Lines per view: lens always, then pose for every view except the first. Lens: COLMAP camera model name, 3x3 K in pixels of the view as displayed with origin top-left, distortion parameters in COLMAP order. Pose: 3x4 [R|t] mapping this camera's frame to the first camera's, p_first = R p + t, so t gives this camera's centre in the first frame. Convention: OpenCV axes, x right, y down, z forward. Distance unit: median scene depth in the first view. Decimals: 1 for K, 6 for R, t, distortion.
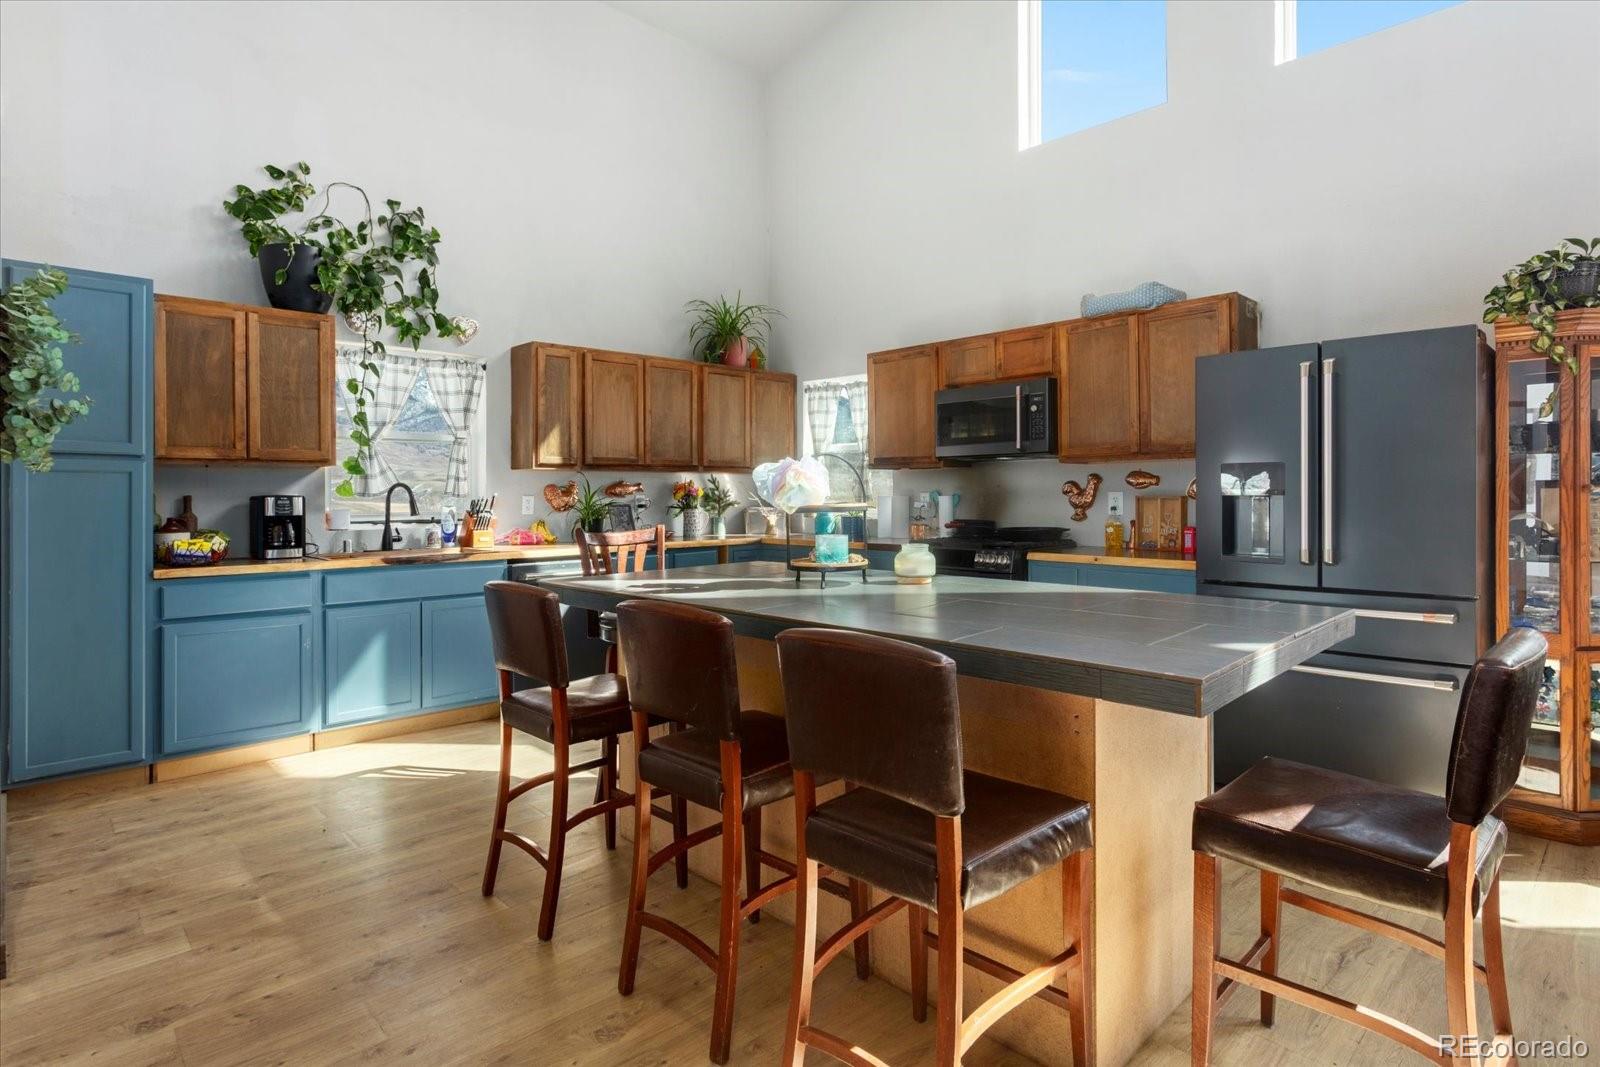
lens RADIAL K [[815.6, 0, 800.4], [0, 815.6, 487.4], [0, 0, 1]] dist [-0.016626, 0.000360]
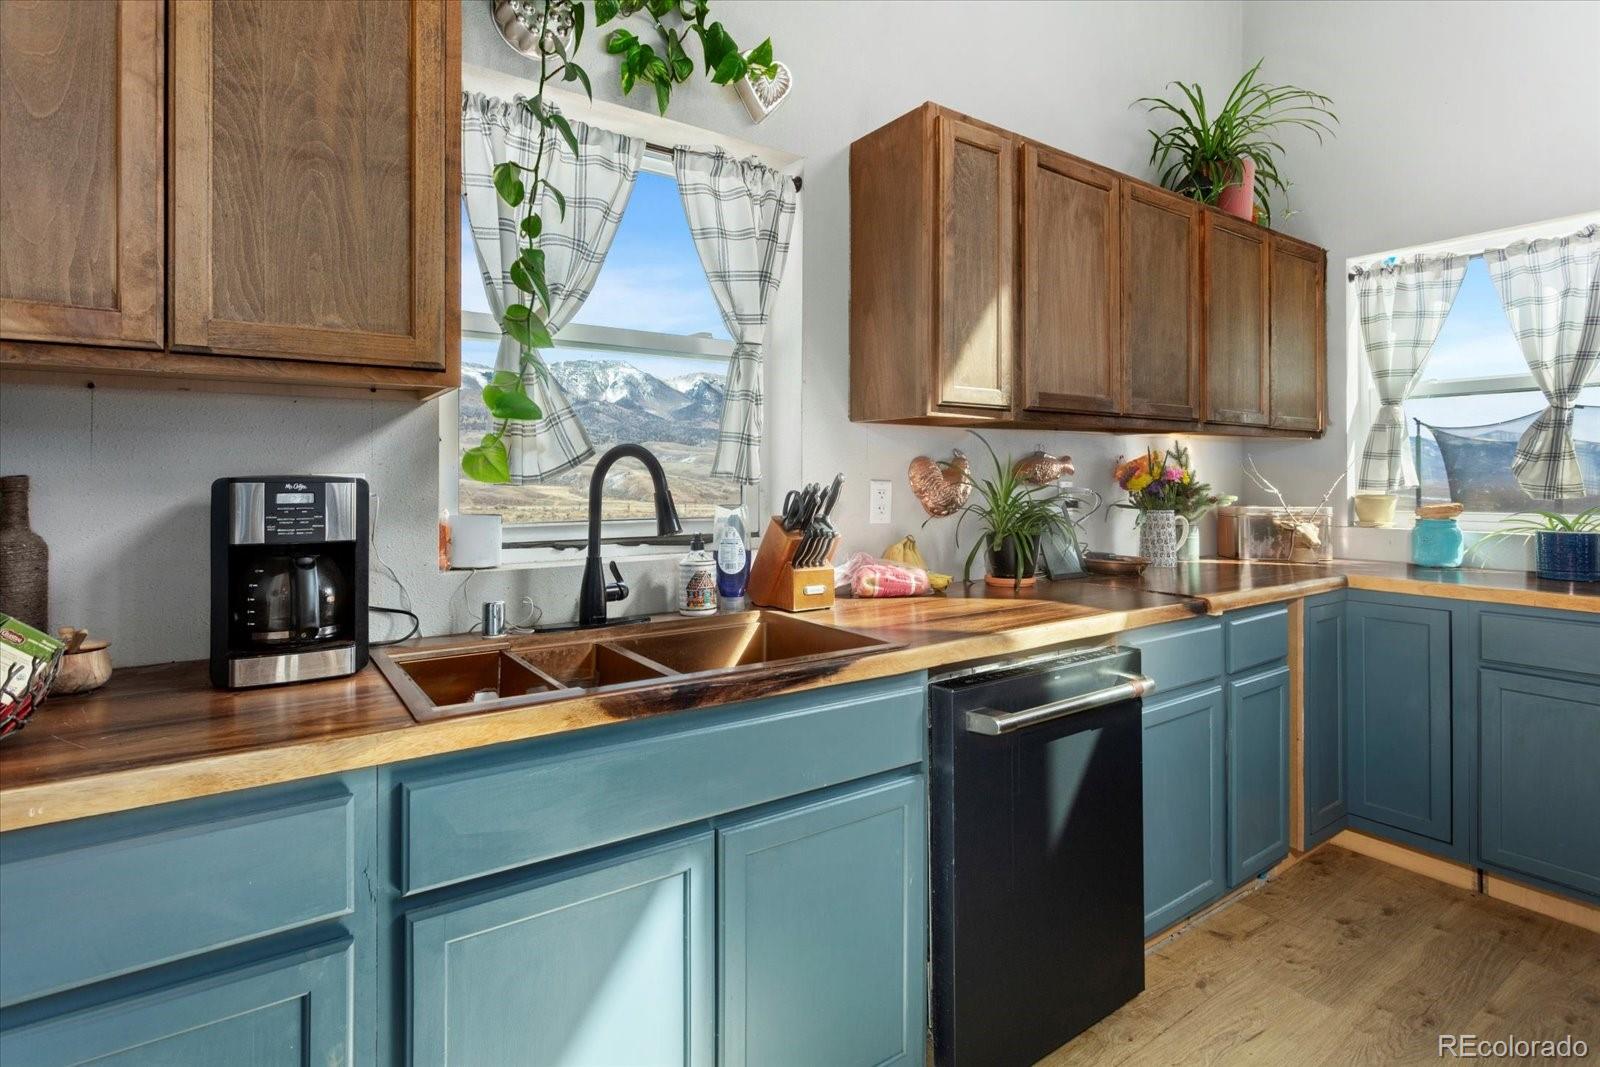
lens RADIAL K [[805.5, 0, 803.4], [0, 805.5, 467.2], [0, 0, 1]] dist [-0.002912, -0.000378]
pose [[0.987847, 0.006445, -0.155293, -0.353058], [-0.007313, 0.999961, -0.005018, 0.005726], [0.155255, 0.006092, 0.987856, 0.642287]]
